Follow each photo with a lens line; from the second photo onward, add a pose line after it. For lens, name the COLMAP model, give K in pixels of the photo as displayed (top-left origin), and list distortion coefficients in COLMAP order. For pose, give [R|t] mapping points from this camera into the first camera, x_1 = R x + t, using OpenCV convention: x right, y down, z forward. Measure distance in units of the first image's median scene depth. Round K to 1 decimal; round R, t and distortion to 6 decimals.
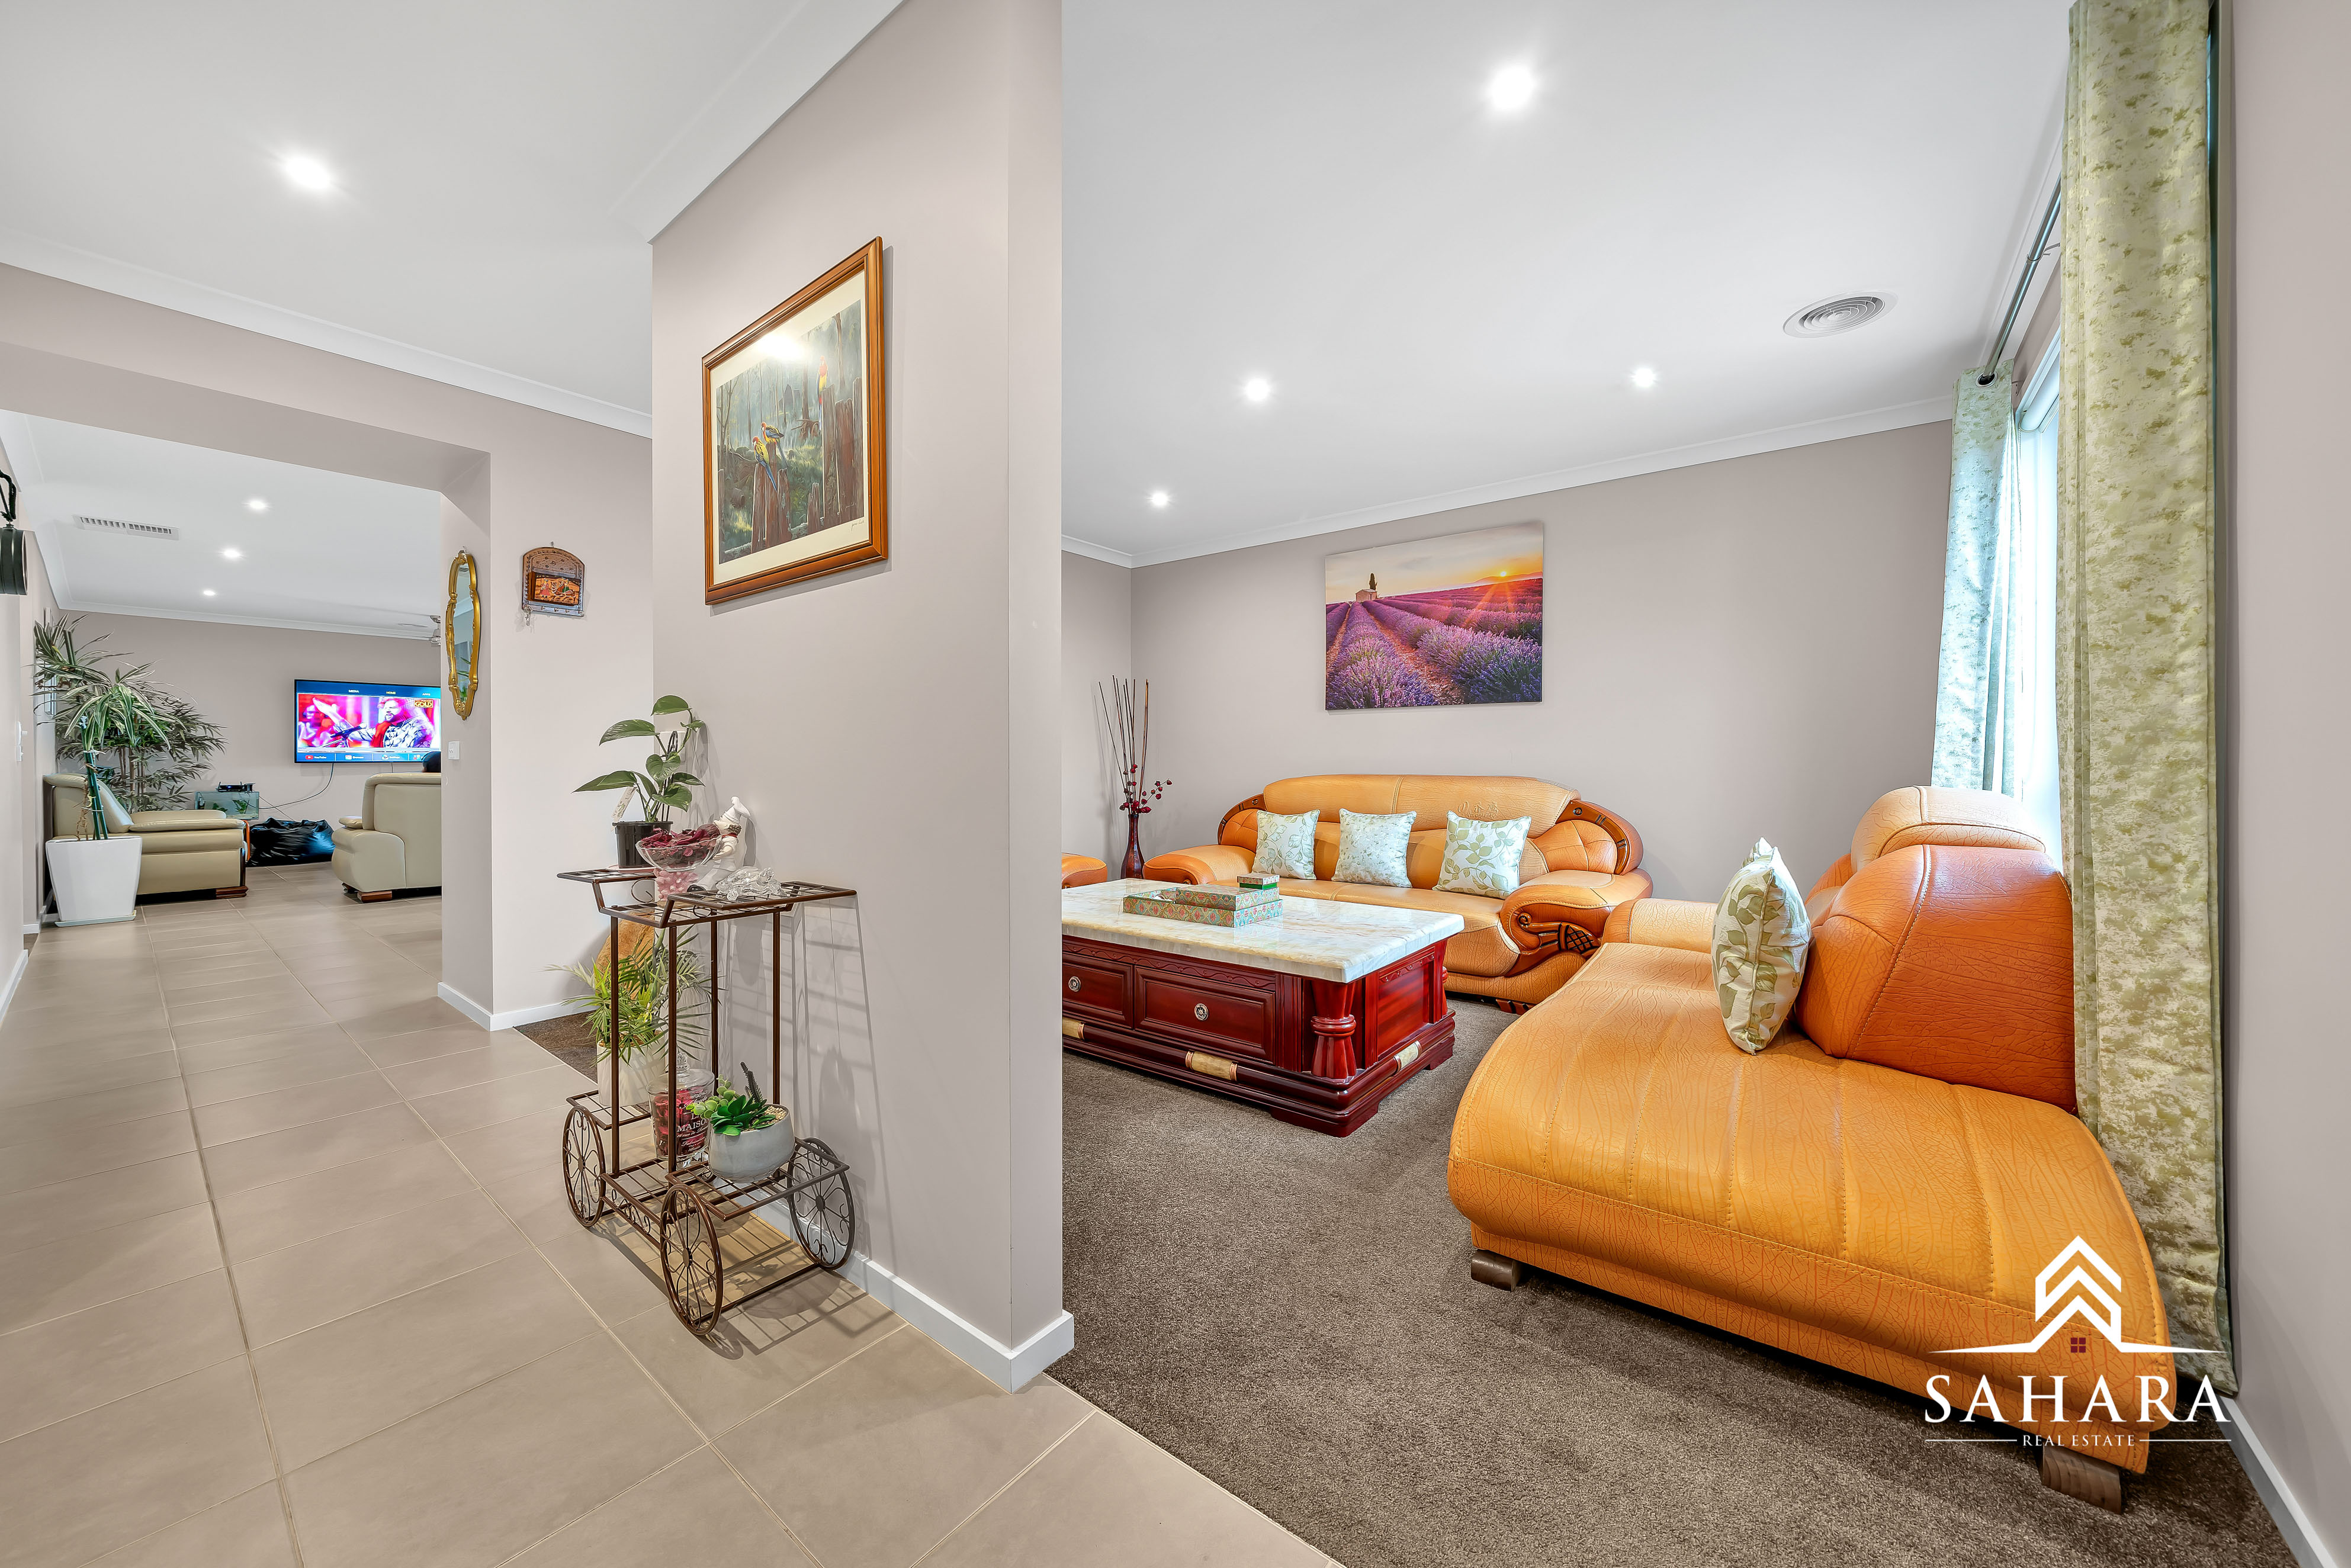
lens RADIAL K [[835.5, 0, 1164.2], [0, 835.5, 780.0], [0, 0, 1]] dist [-0.002237, -0.000174]
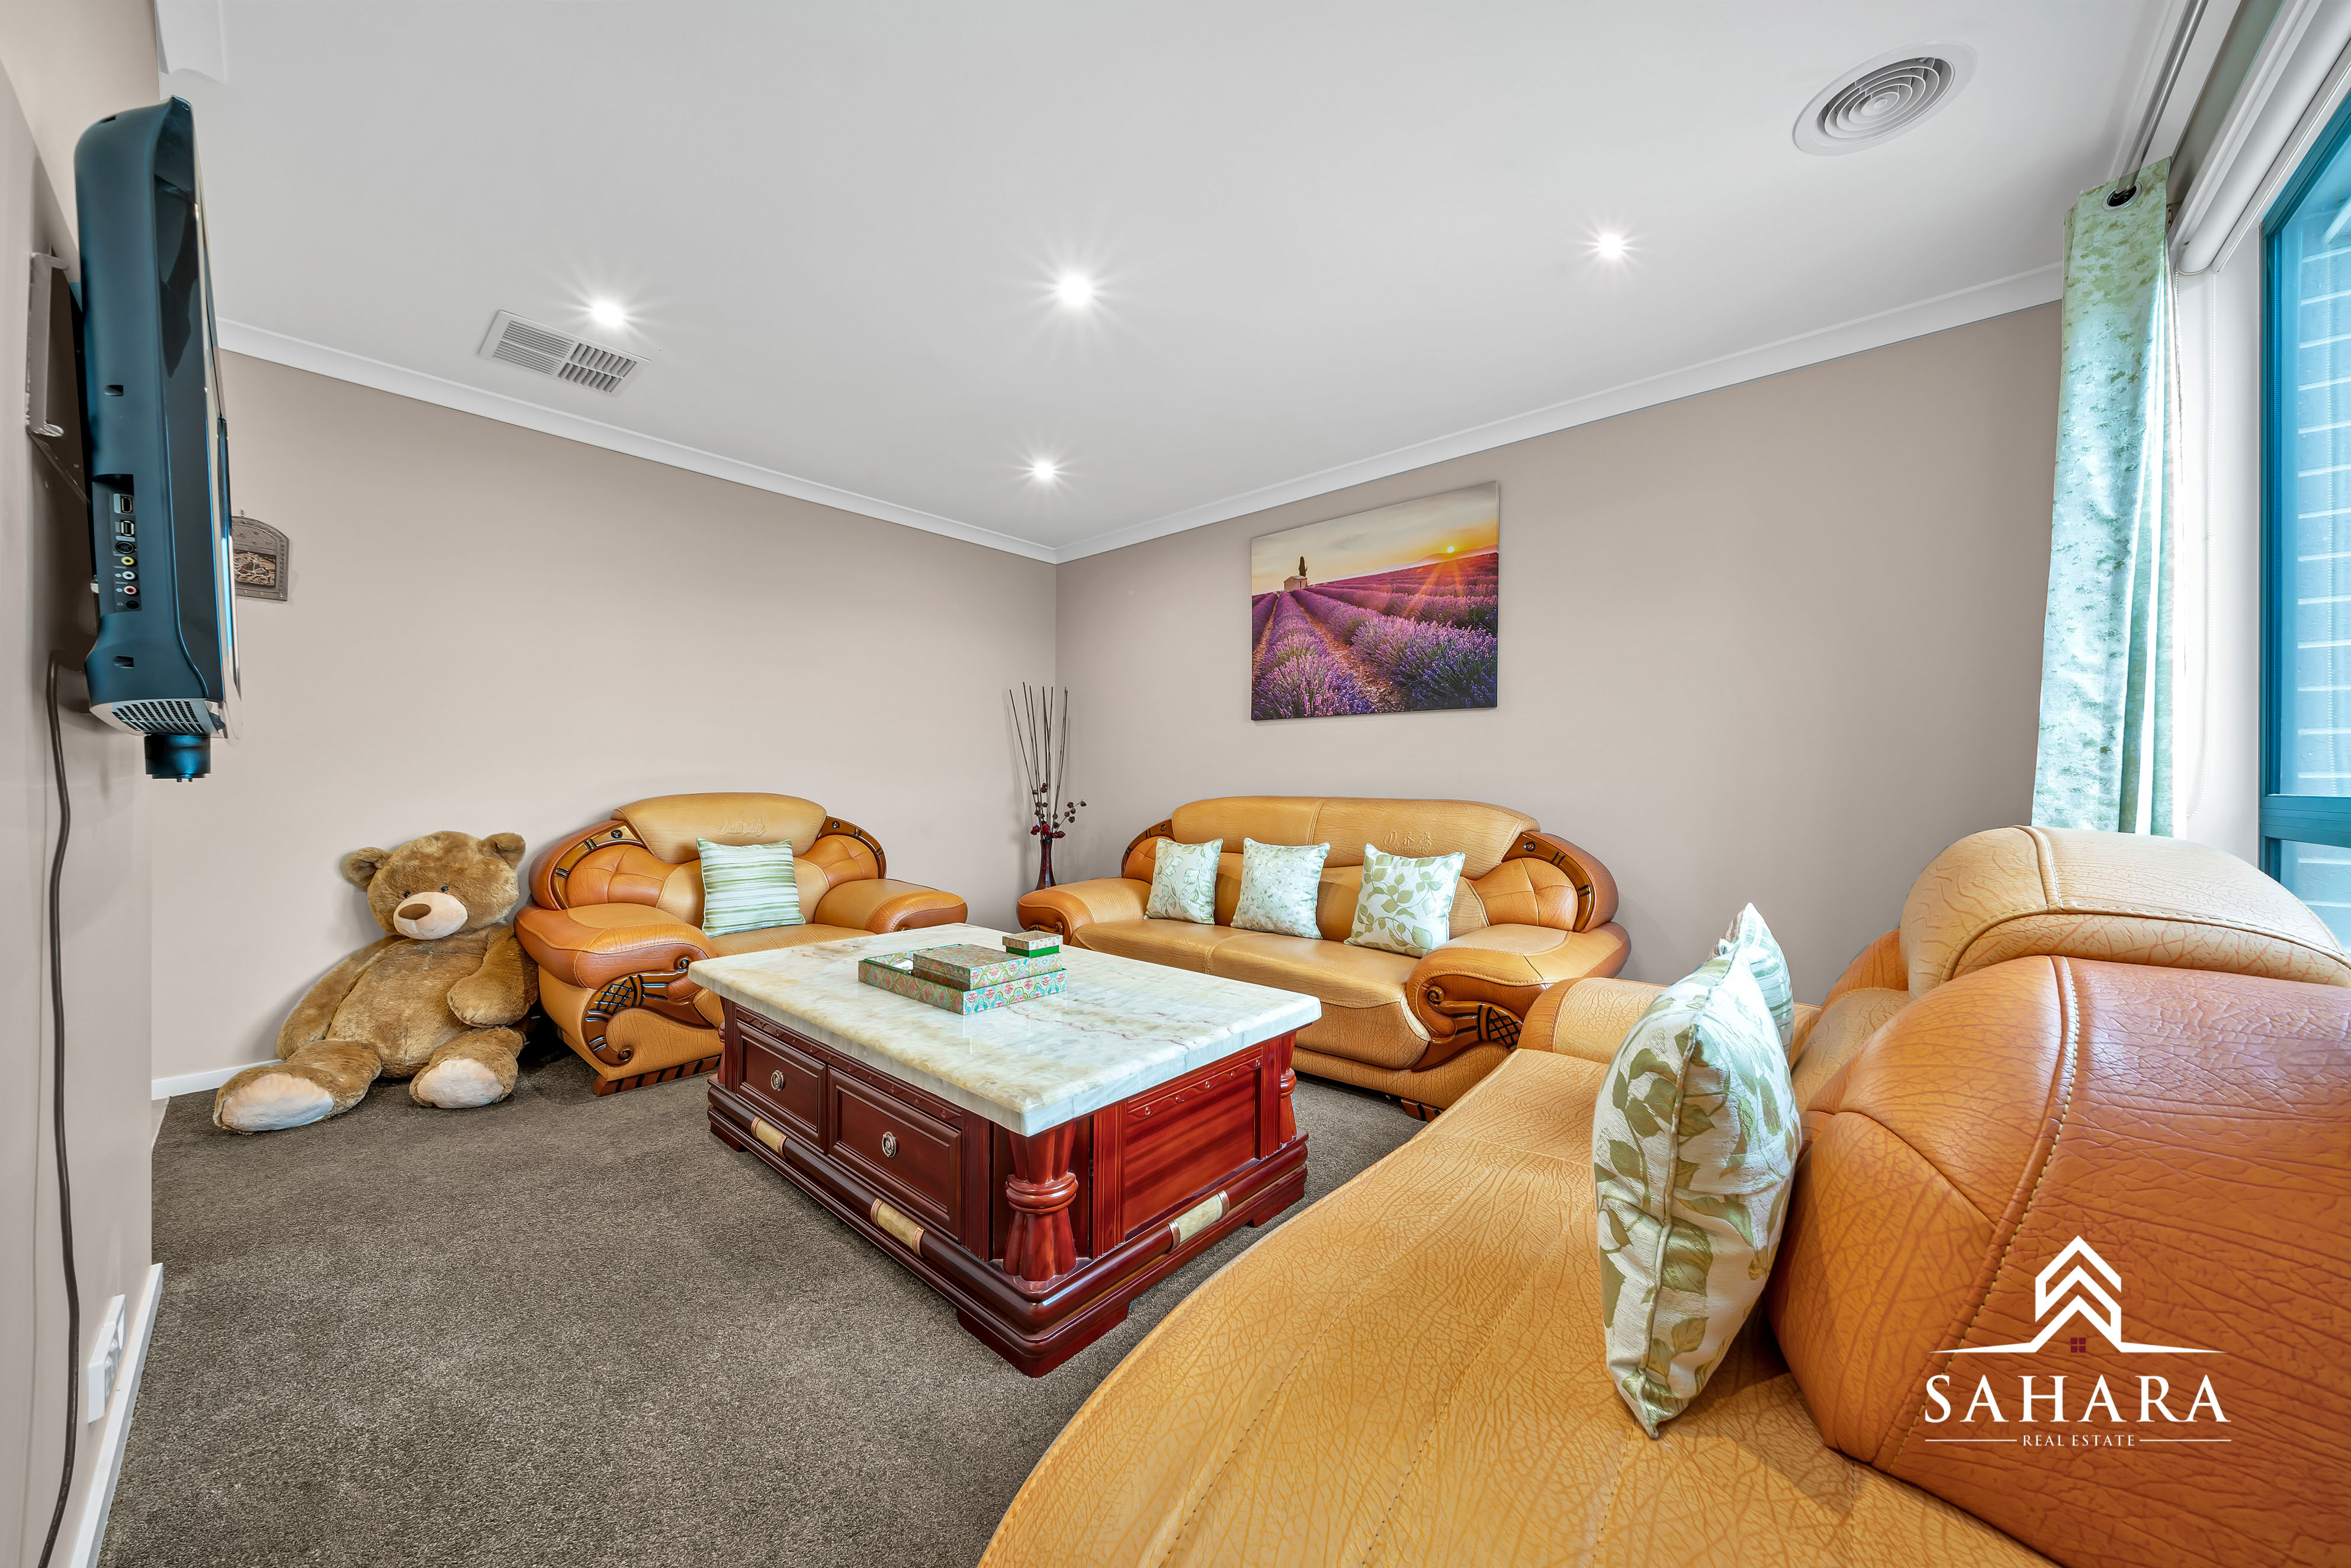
lens RADIAL K [[807.7, 0, 1152.0], [0, 807.7, 791.5], [0, 0, 1]] dist [-0.002400, 0.000121]
pose [[0.997706, 0.006586, -0.067369, 0.200843], [-0.007224, 0.999931, -0.009225, -0.003777], [0.067303, 0.009690, 0.997685, 0.237127]]
